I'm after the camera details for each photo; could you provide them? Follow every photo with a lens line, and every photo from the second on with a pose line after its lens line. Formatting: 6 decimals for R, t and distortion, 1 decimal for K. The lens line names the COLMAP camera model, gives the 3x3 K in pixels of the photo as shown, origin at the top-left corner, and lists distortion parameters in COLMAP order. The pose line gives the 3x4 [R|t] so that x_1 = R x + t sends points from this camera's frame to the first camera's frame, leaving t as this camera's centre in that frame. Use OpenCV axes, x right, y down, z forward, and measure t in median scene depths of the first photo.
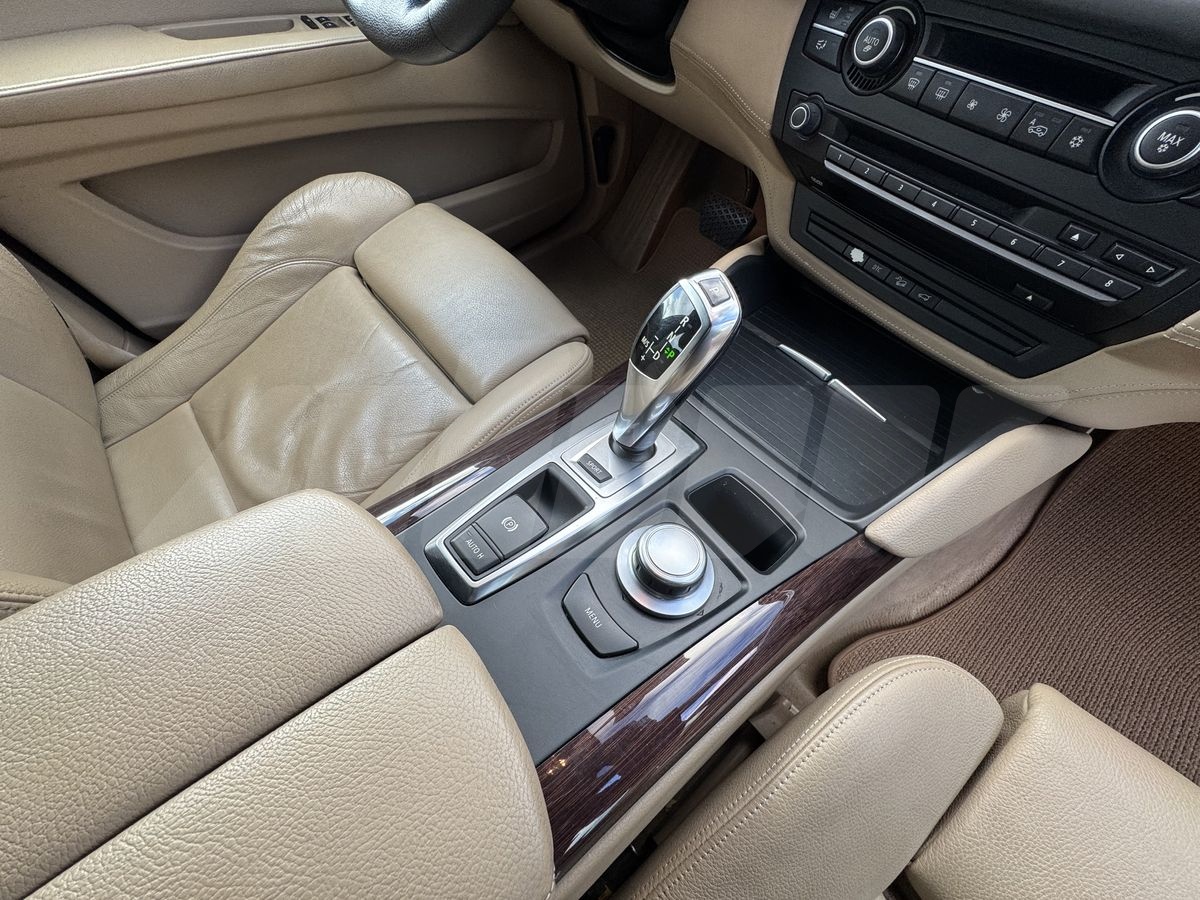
lens RADIAL K [[483.1, 0, 597.1], [0, 483.1, 451.8], [0, 0, 1]] dist [-0.003818, 0.000422]
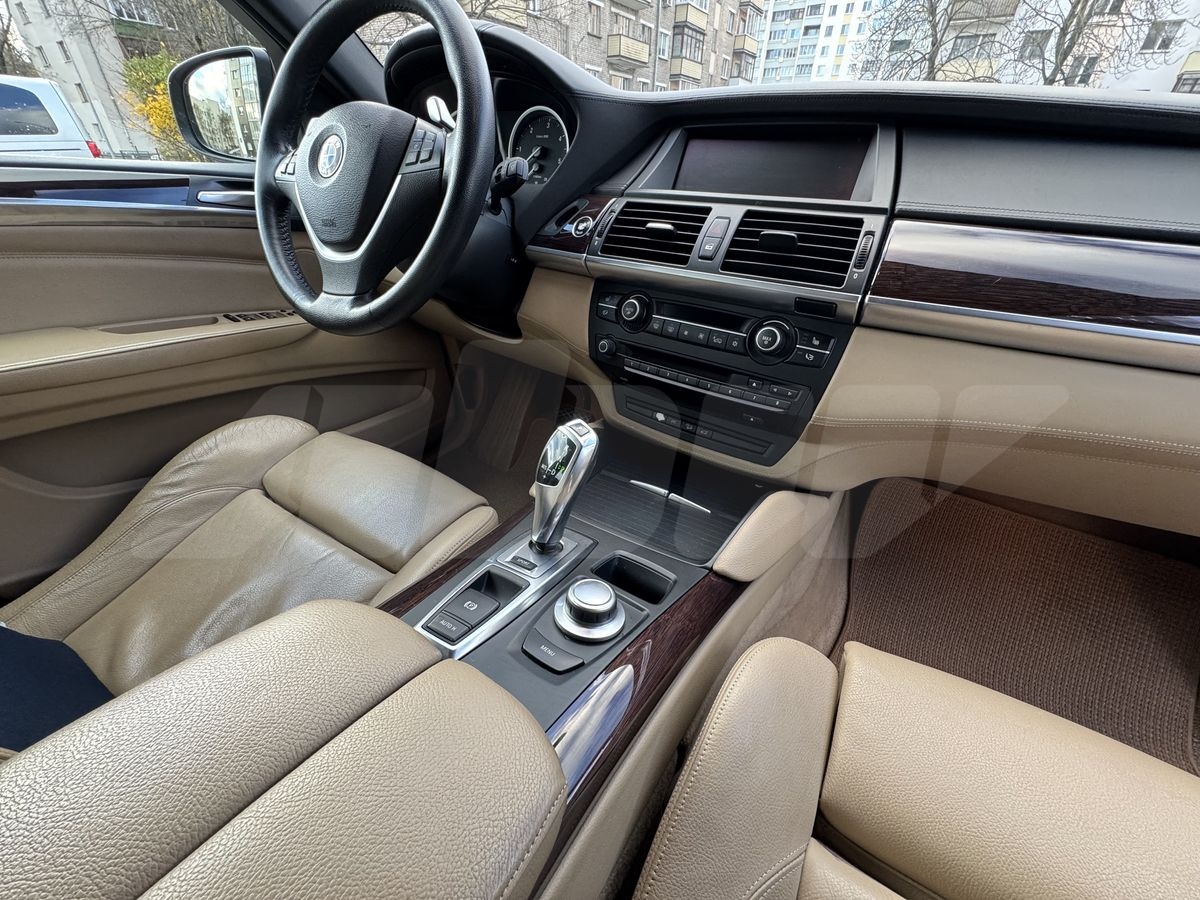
lens RADIAL K [[483.1, 0, 597.1], [0, 483.1, 451.8], [0, 0, 1]] dist [-0.003818, 0.000422]
pose [[0.949600, -0.129586, 0.285425, -0.124087], [0.237070, 0.892608, -0.383471, 0.258401], [-0.205080, 0.431809, 0.878341, -0.300754]]
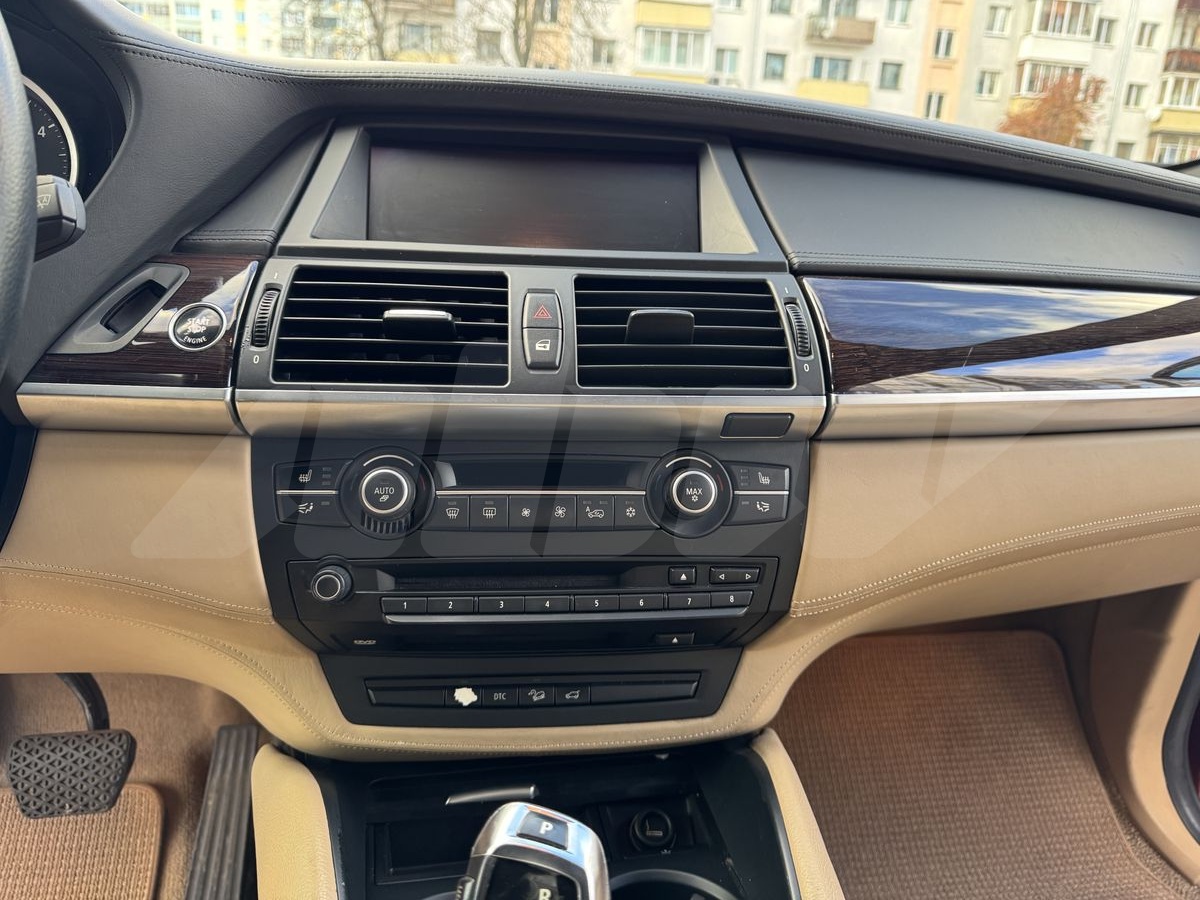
lens RADIAL K [[869.4, 0, 600.0], [0, 869.4, 450.0], [0, 0, 1]] dist [0.072167, -0.004037]
pose [[0.482517, -0.208723, 0.850654, -0.399600], [0.697670, 0.678769, -0.229193, -0.222986], [-0.529560, 0.704065, 0.473137, 0.025549]]
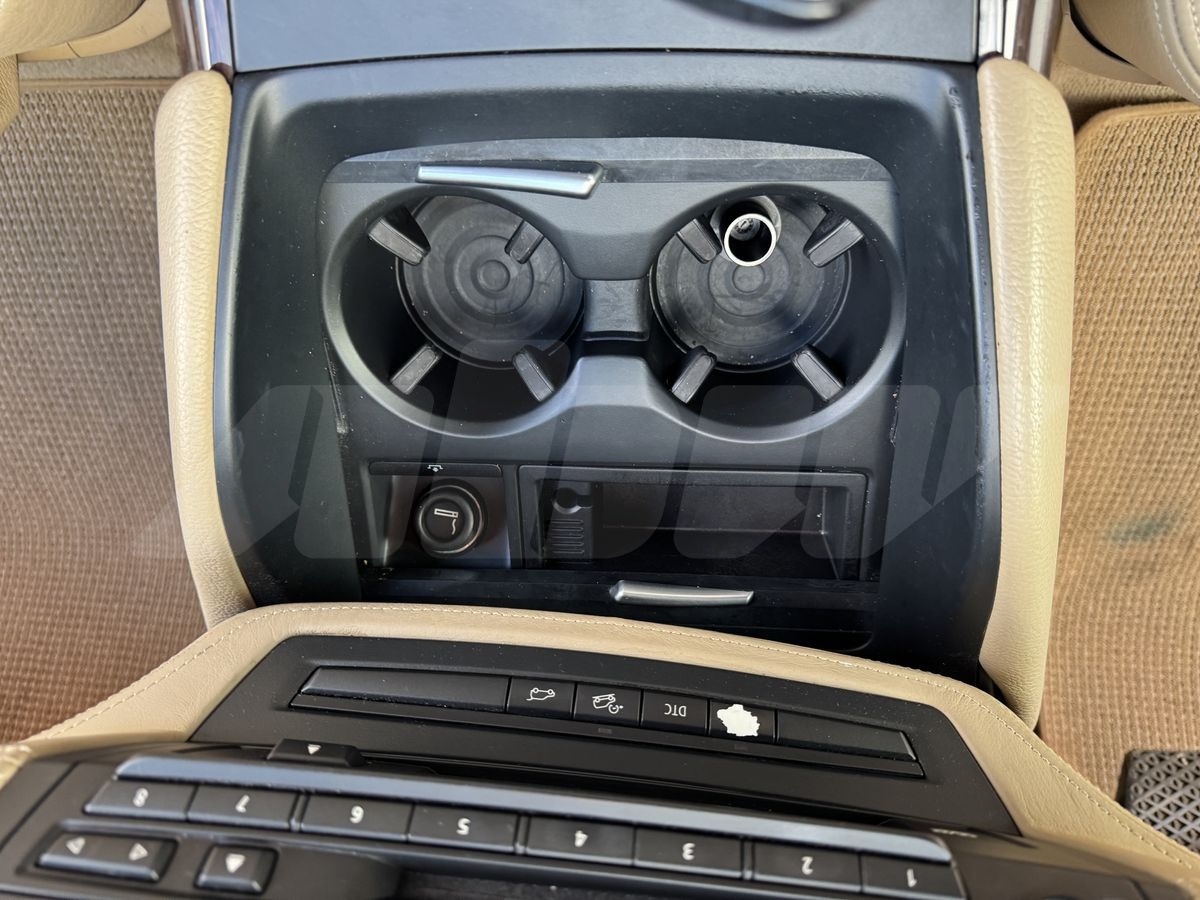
lens RADIAL K [[864.7, 0, 606.3], [0, 864.7, 451.7], [0, 0, 1]] dist [-0.008513, -0.006191]
pose [[-0.631979, 0.655684, 0.413136, 0.185235], [-0.591471, -0.752538, 0.289566, -0.391088], [0.500764, -0.061359, 0.863406, 0.374029]]
